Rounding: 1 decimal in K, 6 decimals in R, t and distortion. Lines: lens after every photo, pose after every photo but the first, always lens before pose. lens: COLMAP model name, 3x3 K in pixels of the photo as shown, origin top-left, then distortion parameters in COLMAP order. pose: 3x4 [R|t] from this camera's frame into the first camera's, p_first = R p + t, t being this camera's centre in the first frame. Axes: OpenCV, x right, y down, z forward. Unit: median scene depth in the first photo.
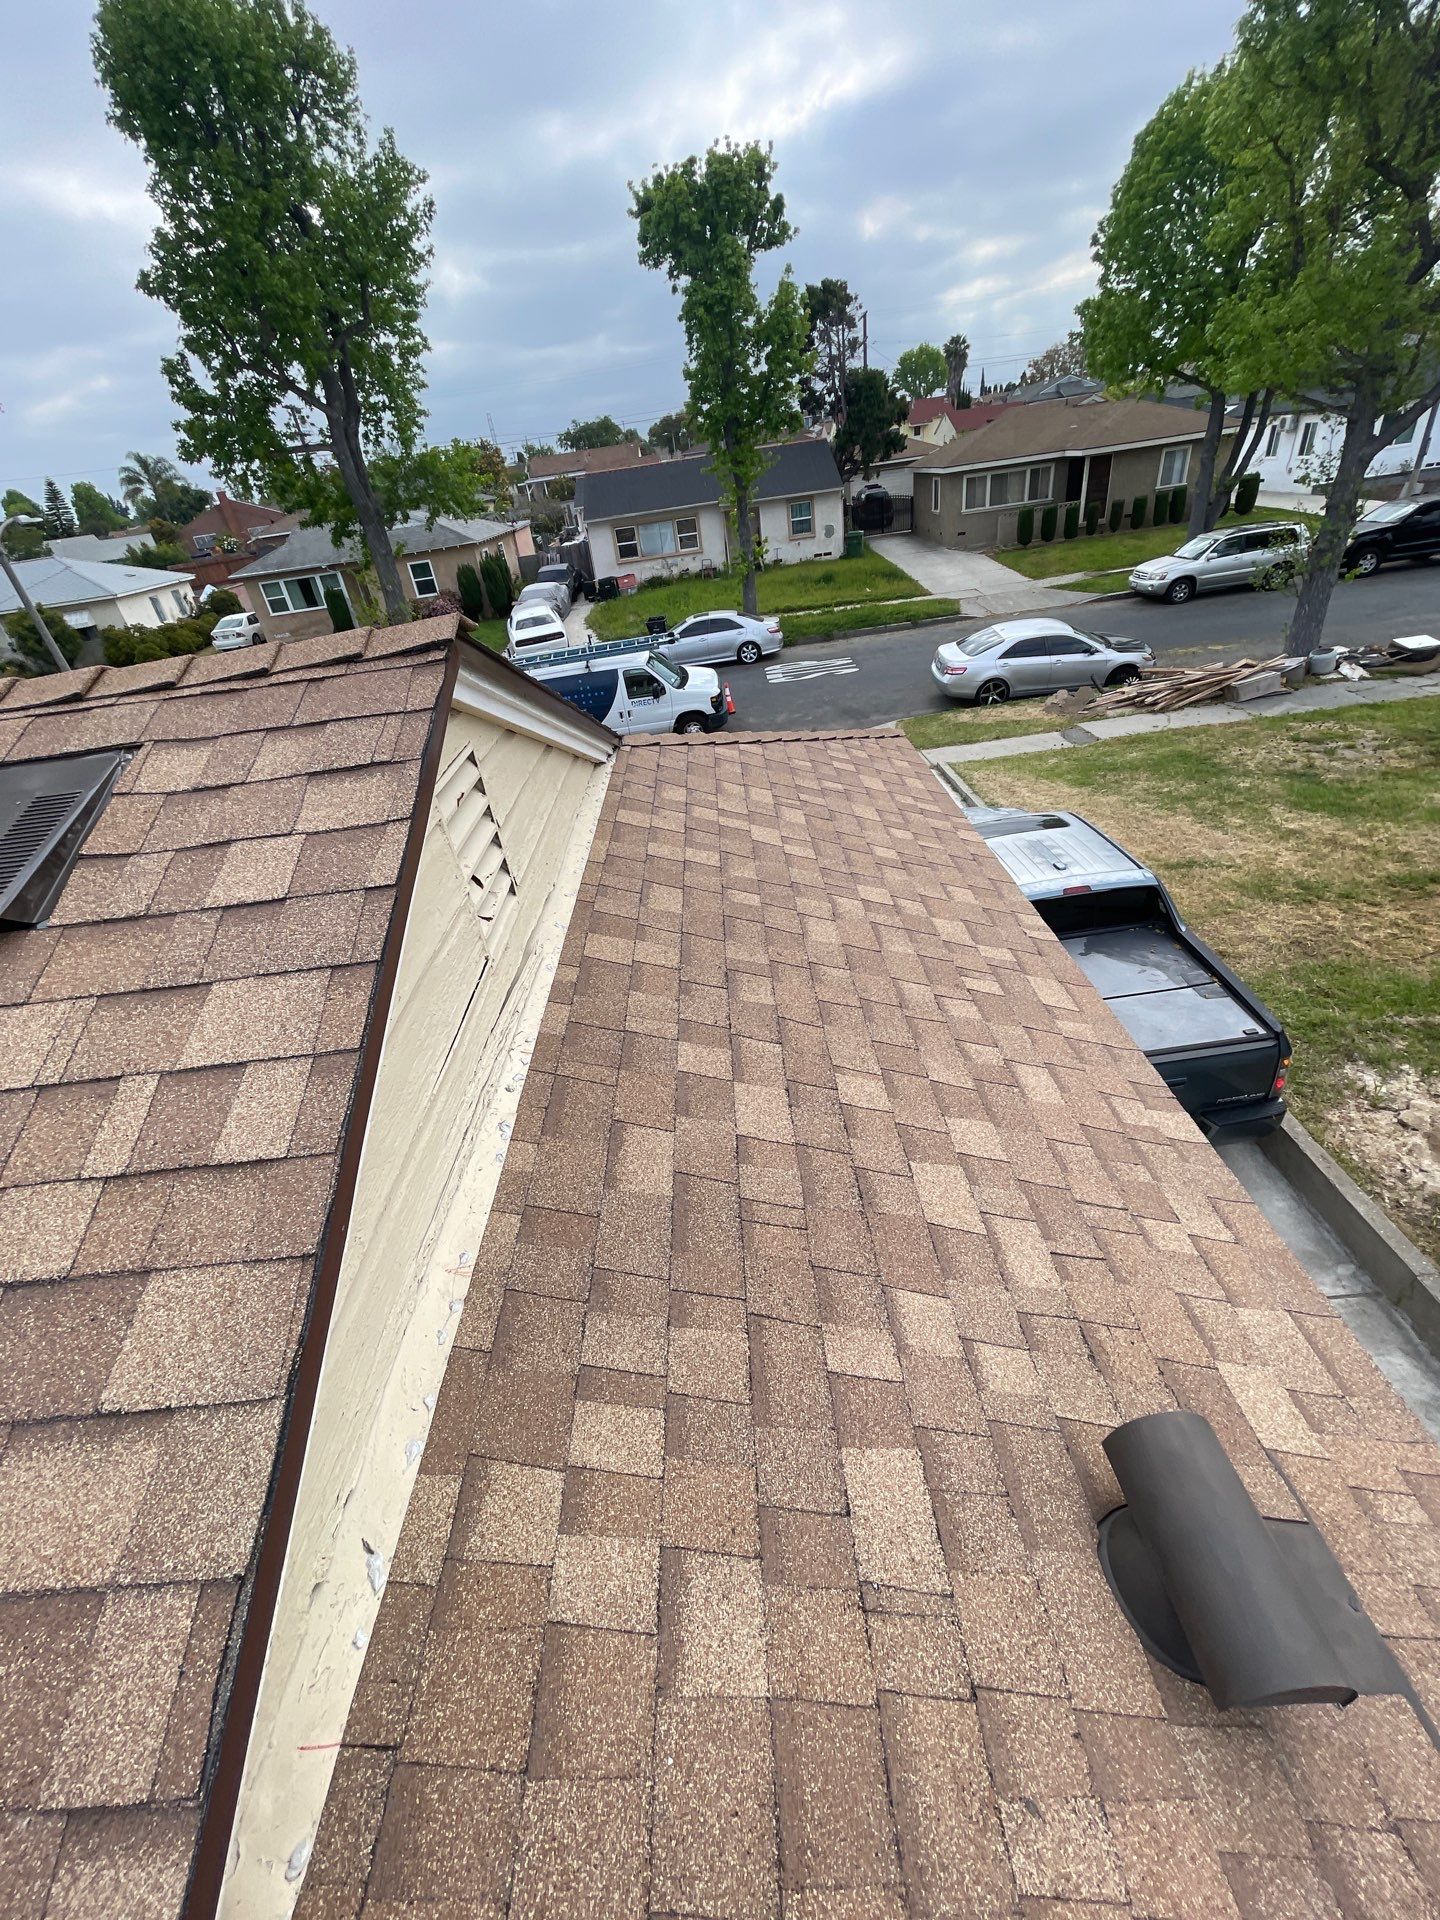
lens RADIAL K [[772.1, 0, 720.0], [0, 772.1, 960.0], [0, 0, 1]] dist [0.002372, 0.000634]
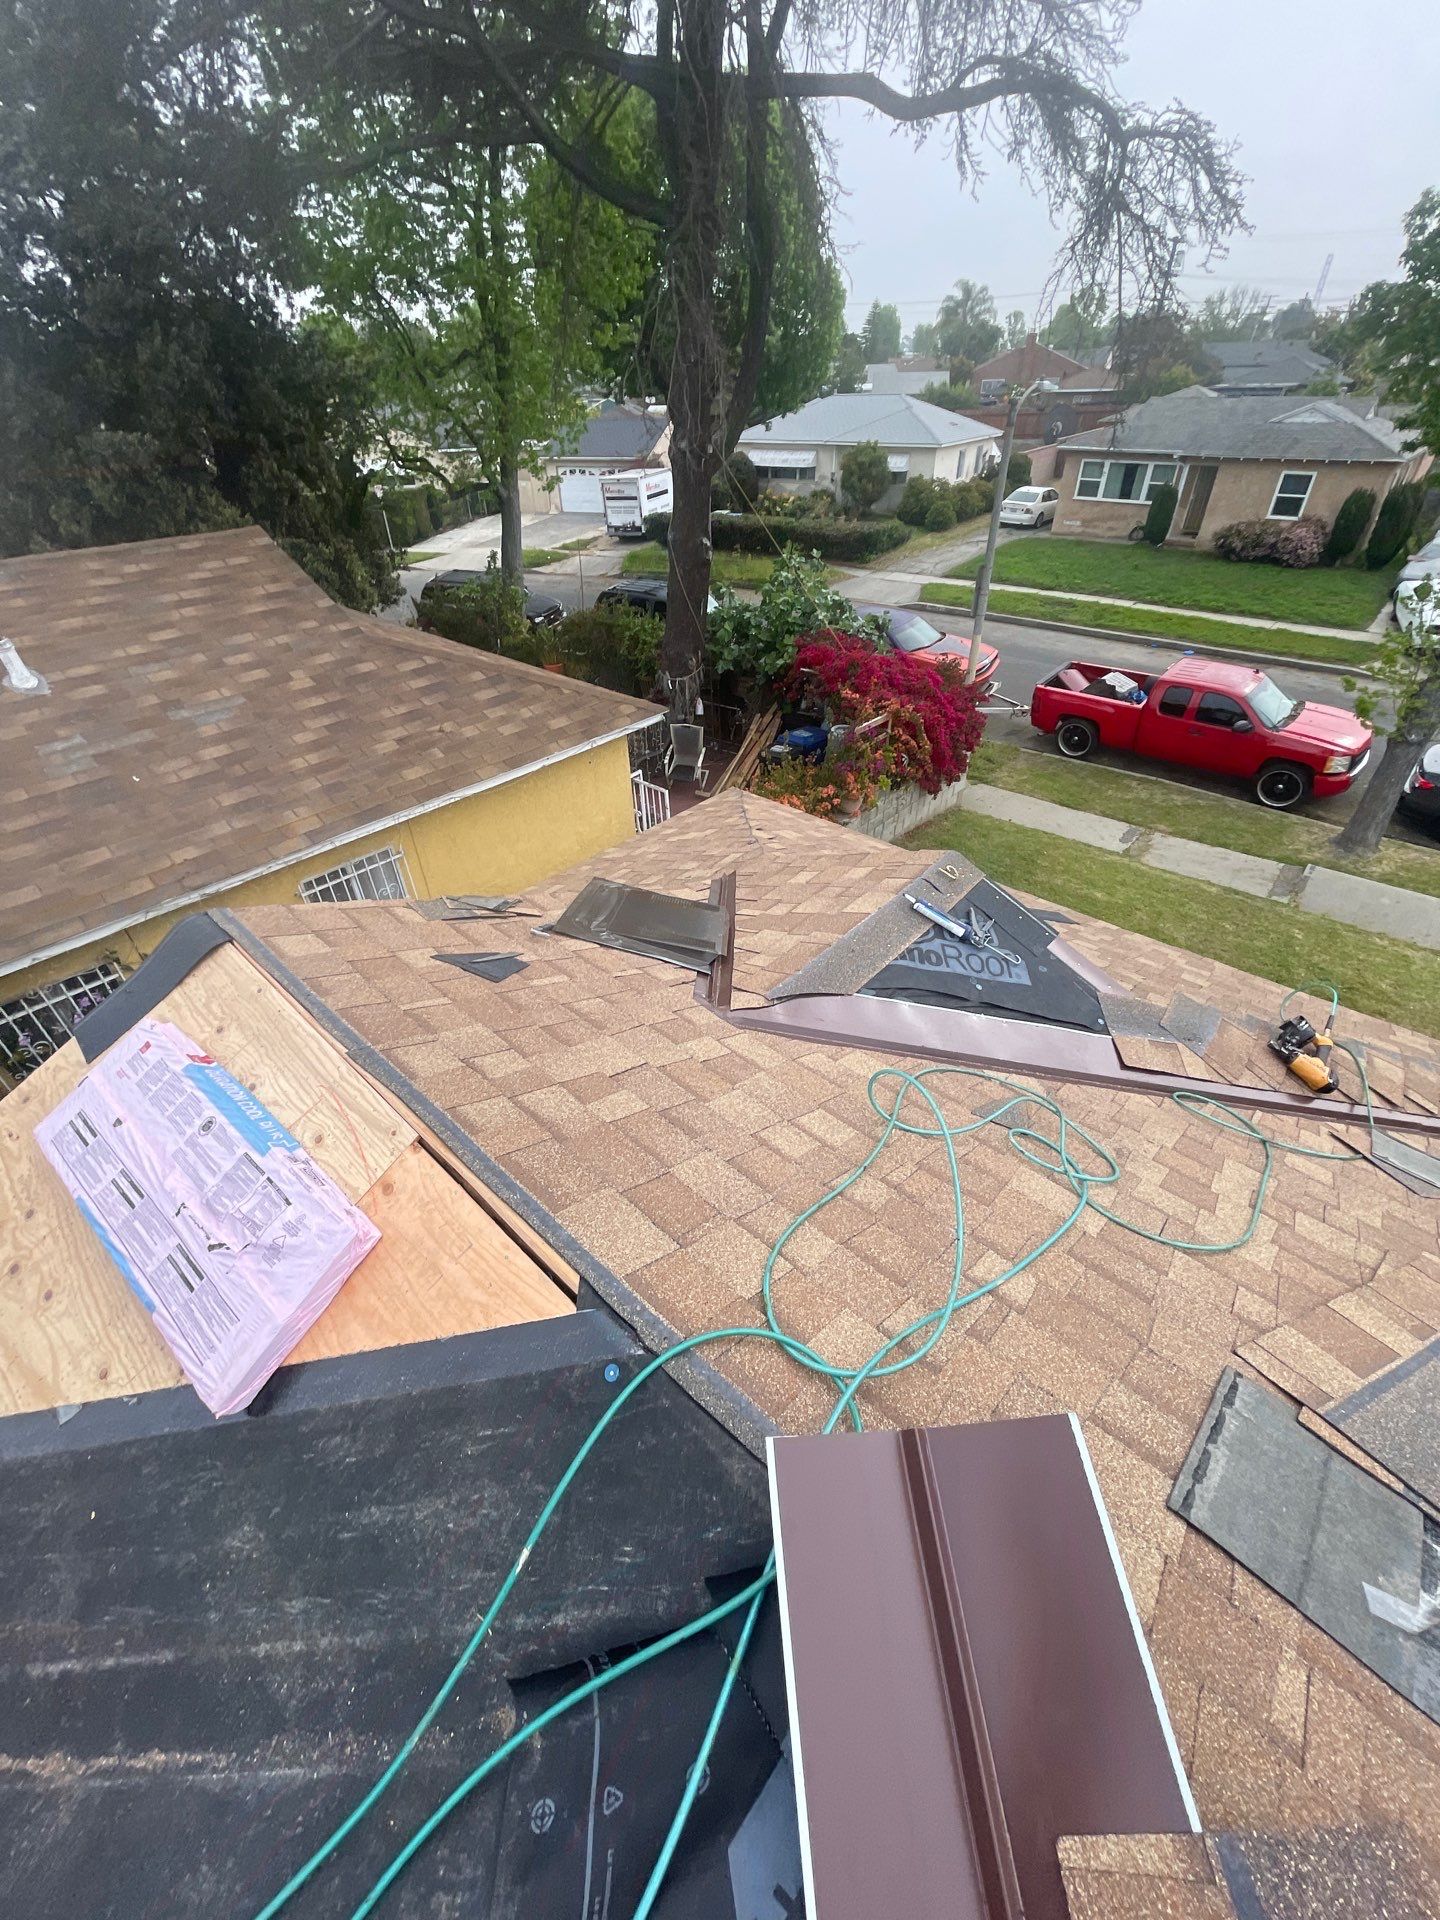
lens RADIAL K [[772.3, 0, 713.4], [0, 772.3, 969.6], [0, 0, 1]] dist [-0.014350, 0.009056]
pose [[0.719774, 0.506590, -0.474649, -0.211307], [-0.433433, 0.862027, 0.262764, -0.026045], [0.542274, 0.016598, 0.840038, 0.025916]]
